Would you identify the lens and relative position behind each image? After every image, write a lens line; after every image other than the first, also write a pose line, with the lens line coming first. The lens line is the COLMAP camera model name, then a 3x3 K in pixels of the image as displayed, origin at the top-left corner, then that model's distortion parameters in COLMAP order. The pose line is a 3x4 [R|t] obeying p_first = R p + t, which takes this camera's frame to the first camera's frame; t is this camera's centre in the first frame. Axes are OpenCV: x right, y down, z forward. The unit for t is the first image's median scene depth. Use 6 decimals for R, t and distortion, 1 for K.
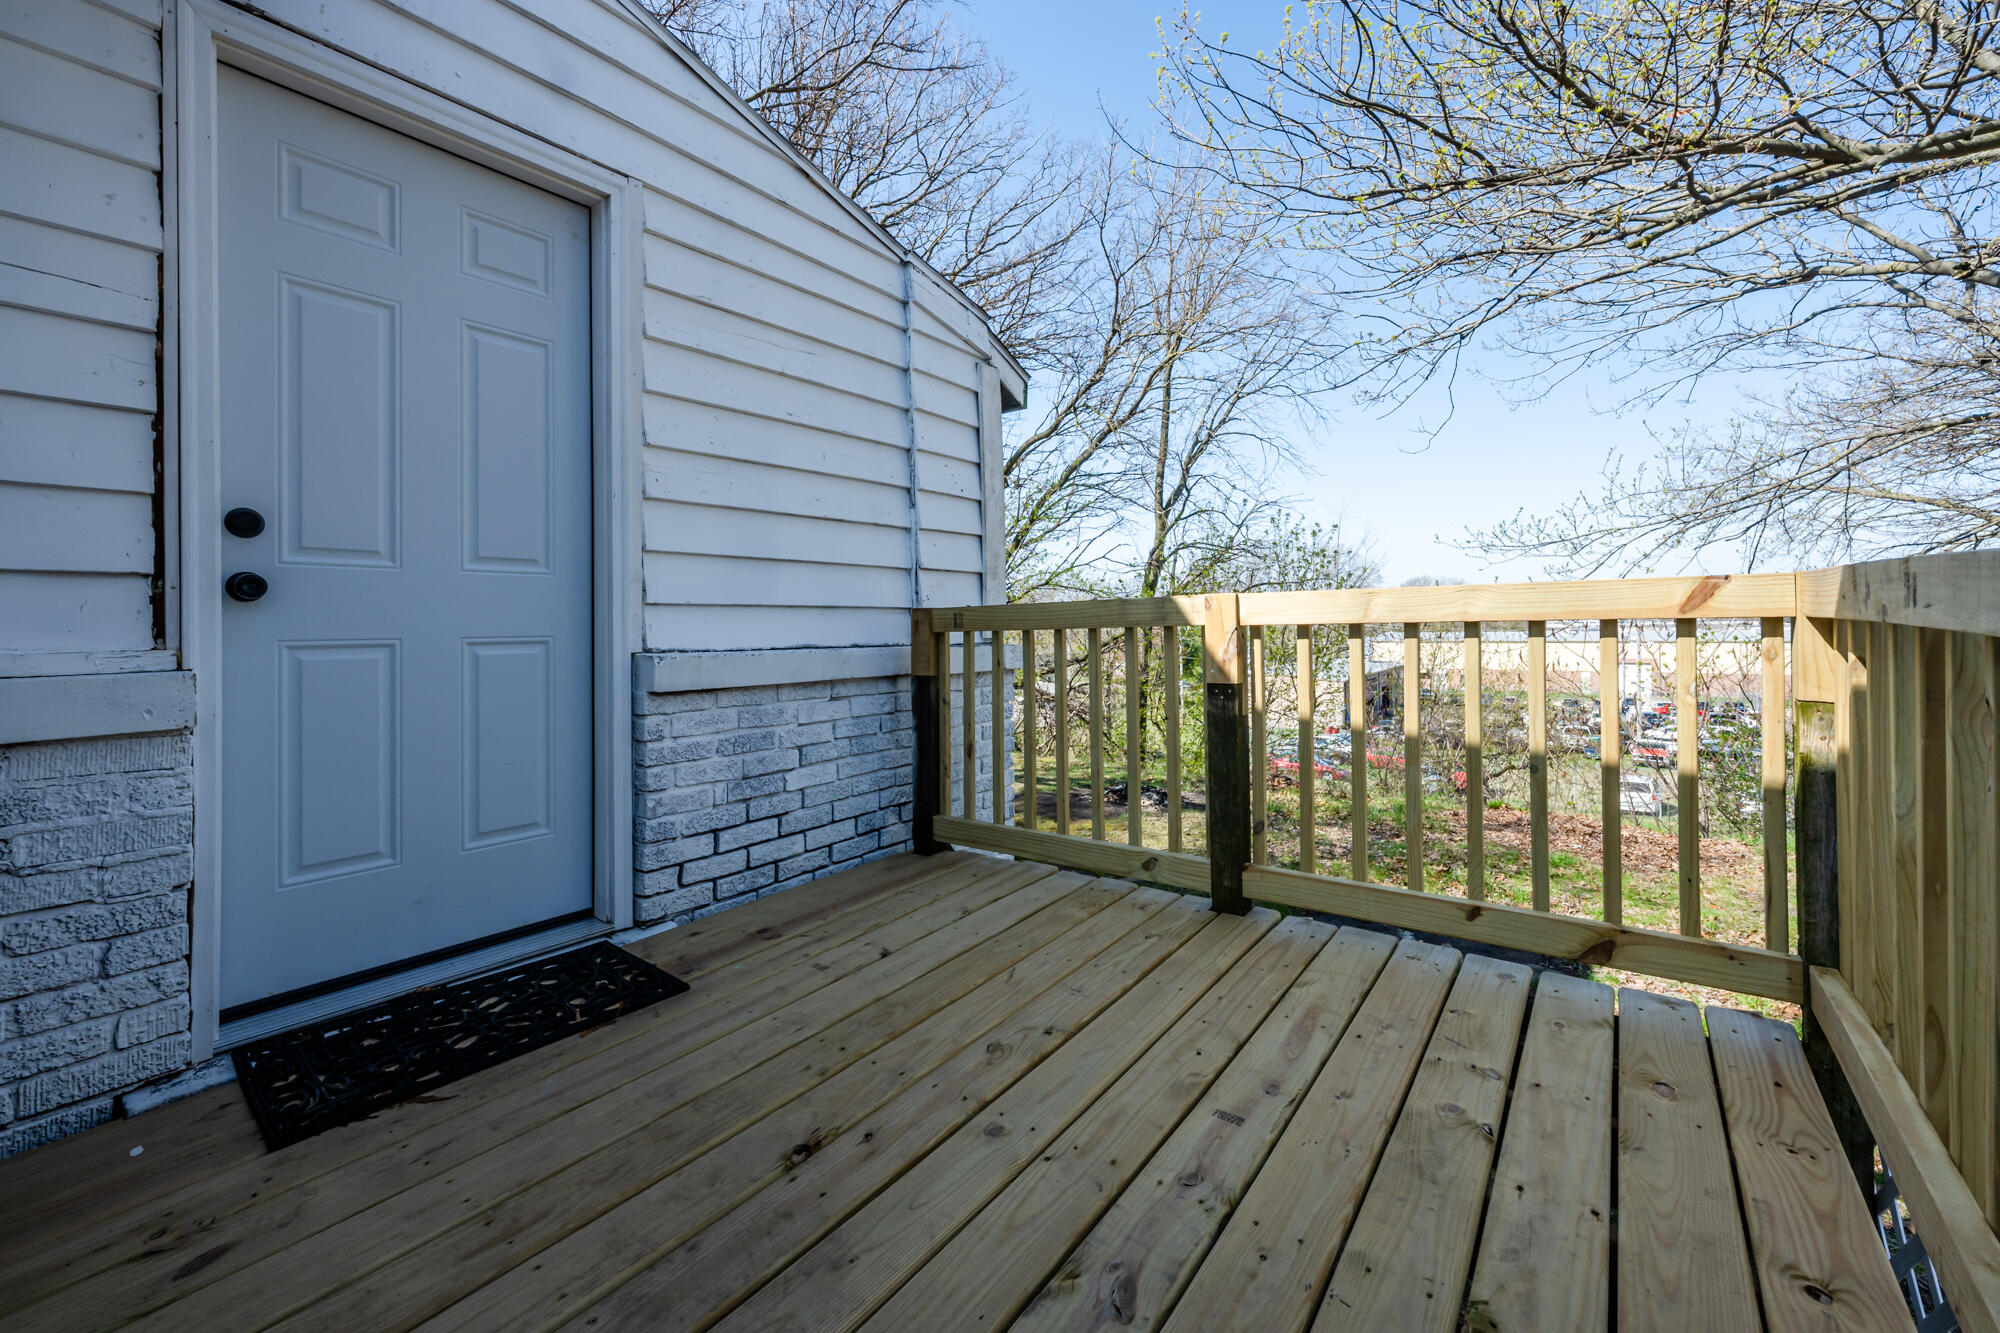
lens RADIAL K [[811.8, 0, 1000.4], [0, 811.8, 639.5], [0, 0, 1]] dist [-0.000178, 0.000513]
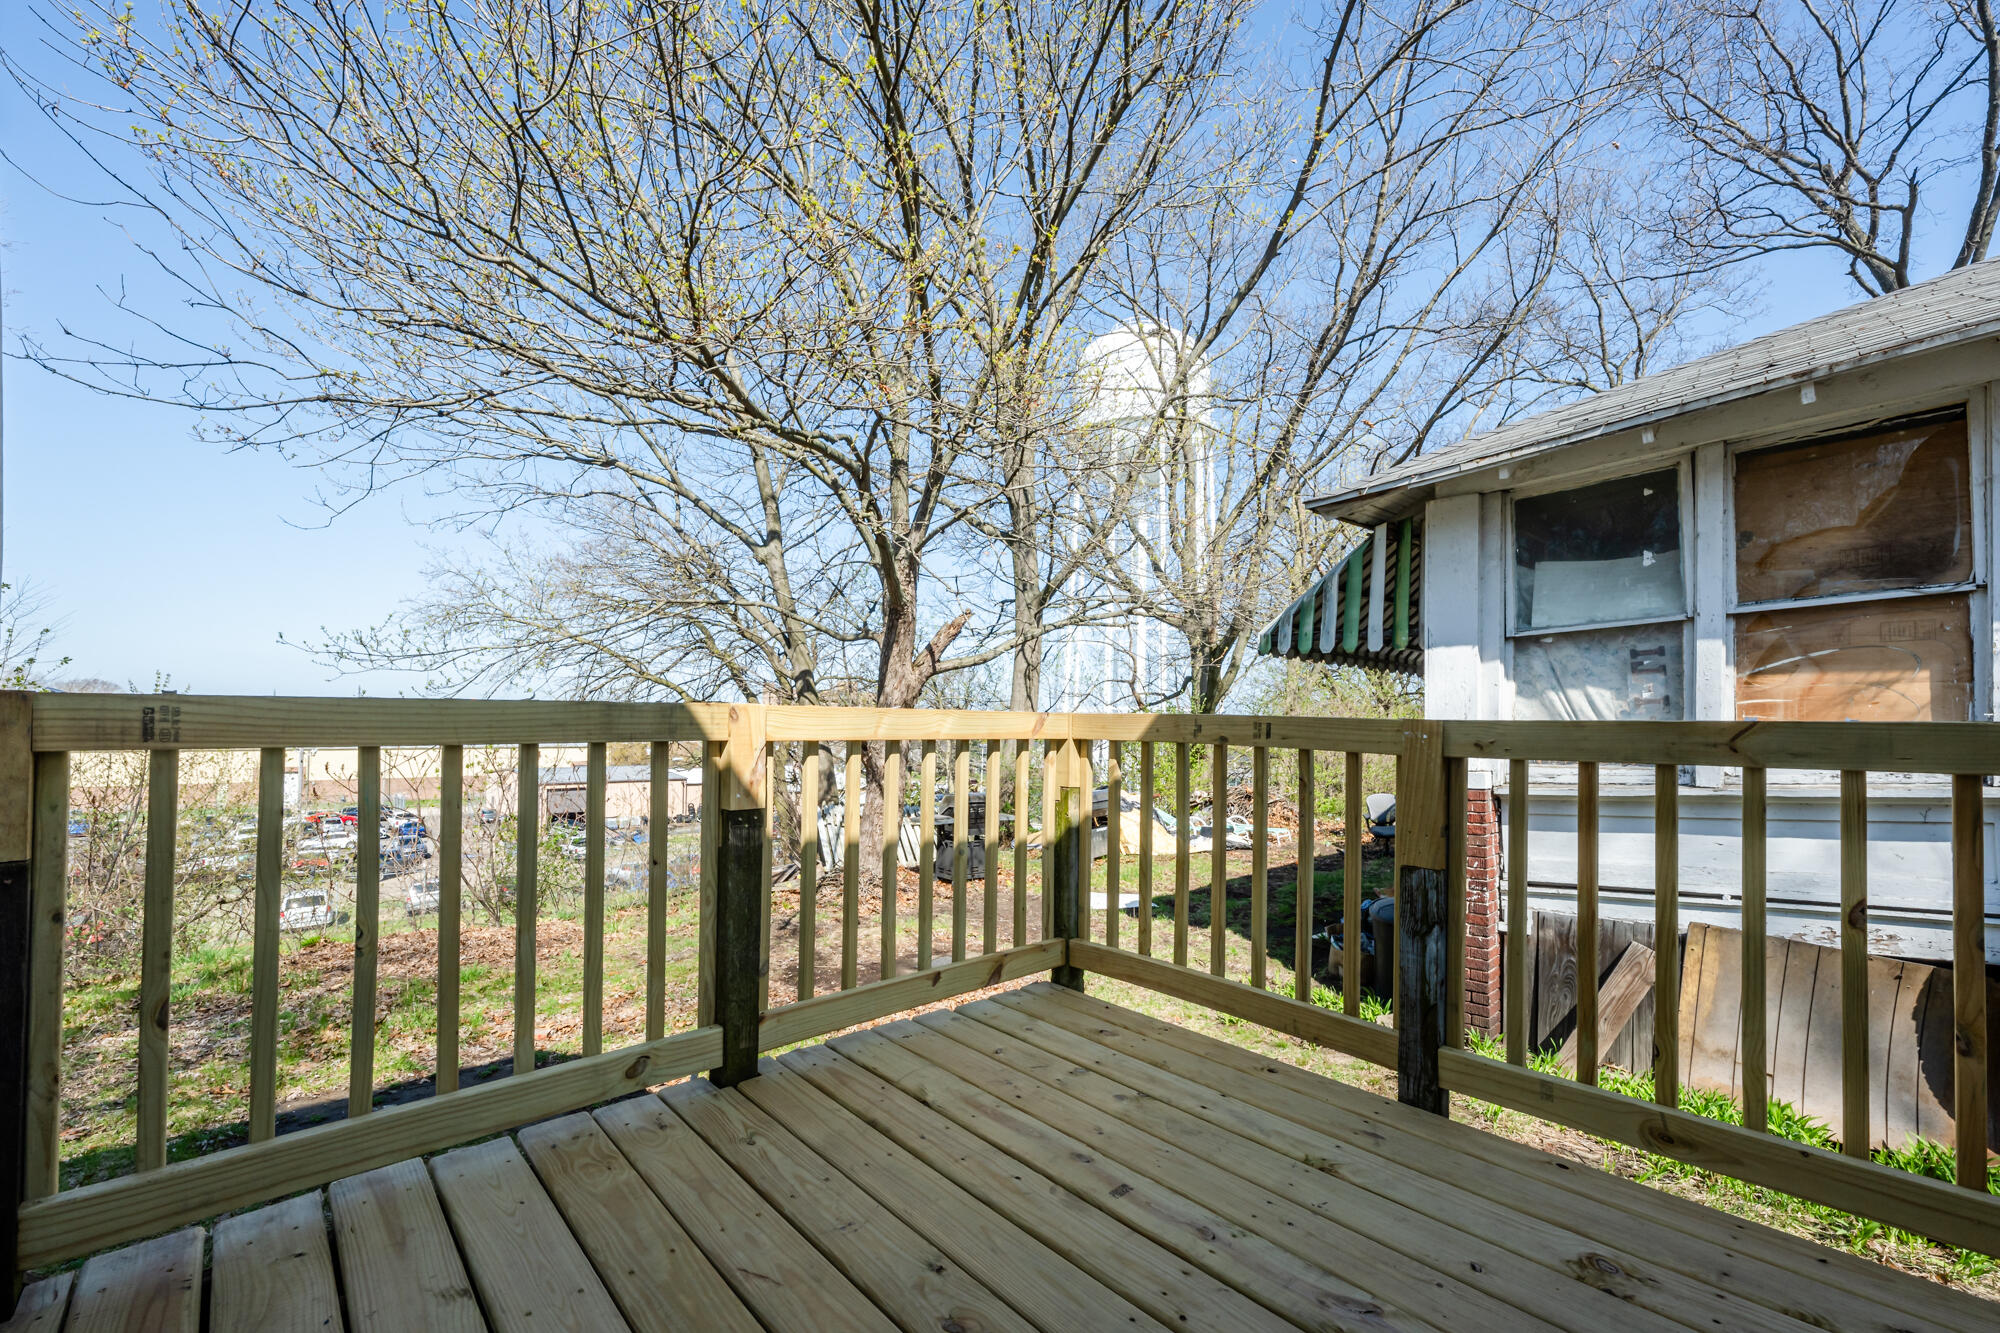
lens RADIAL K [[808.2, 0, 1003.6], [0, 808.2, 727.8], [0, 0, 1]] dist [-0.003090, -0.000105]
pose [[0.166484, 0.021543, 0.985809, -0.572253], [0.003879, 0.999739, -0.022503, -0.011925], [-0.986037, 0.007570, 0.166357, 0.659862]]
